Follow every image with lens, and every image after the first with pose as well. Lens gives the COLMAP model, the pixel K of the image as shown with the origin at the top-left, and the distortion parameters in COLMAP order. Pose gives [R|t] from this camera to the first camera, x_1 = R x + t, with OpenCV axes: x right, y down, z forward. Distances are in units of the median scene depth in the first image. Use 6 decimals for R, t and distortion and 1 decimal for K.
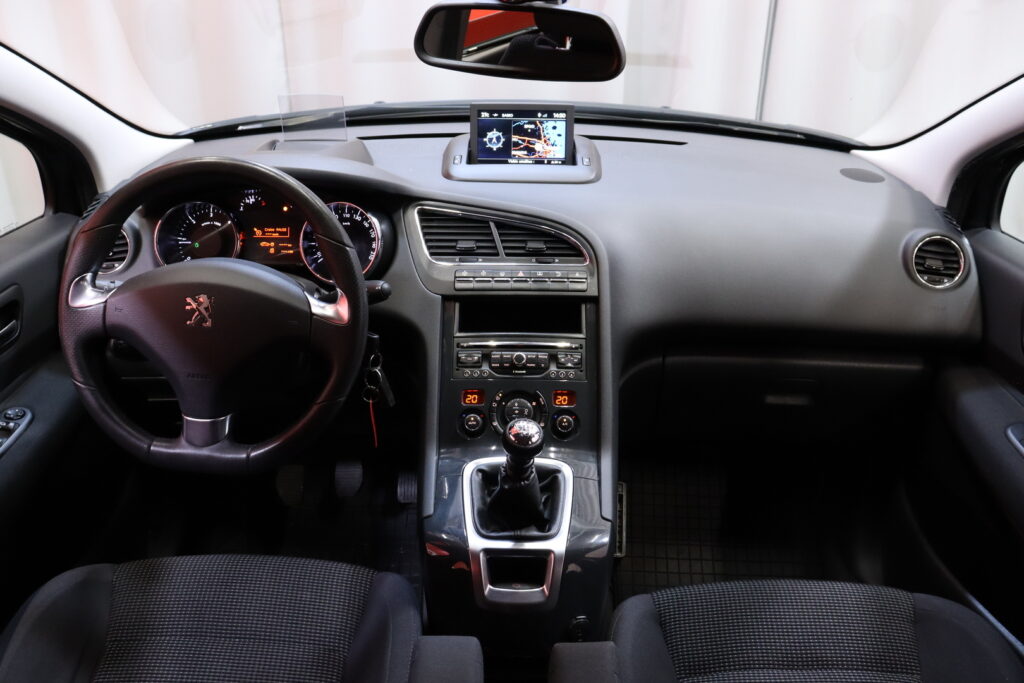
lens RADIAL K [[834.6, 0, 512.8], [0, 834.6, 332.9], [0, 0, 1]] dist [-0.169325, 0.121366]
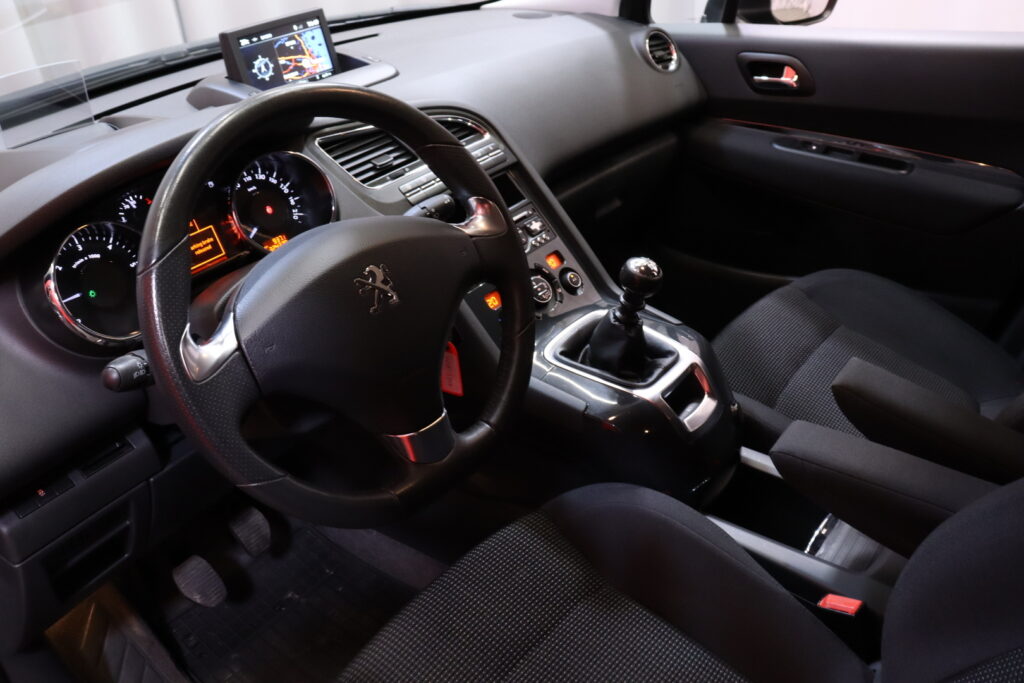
lens RADIAL K [[834.6, 0, 509.2], [0, 834.6, 332.1], [0, 0, 1]] dist [-0.169325, 0.121366]
pose [[0.620625, -0.453161, 0.639898, -0.605531], [0.423076, 0.880628, 0.213308, -0.075855], [-0.660175, 0.138341, 0.738262, 0.296066]]
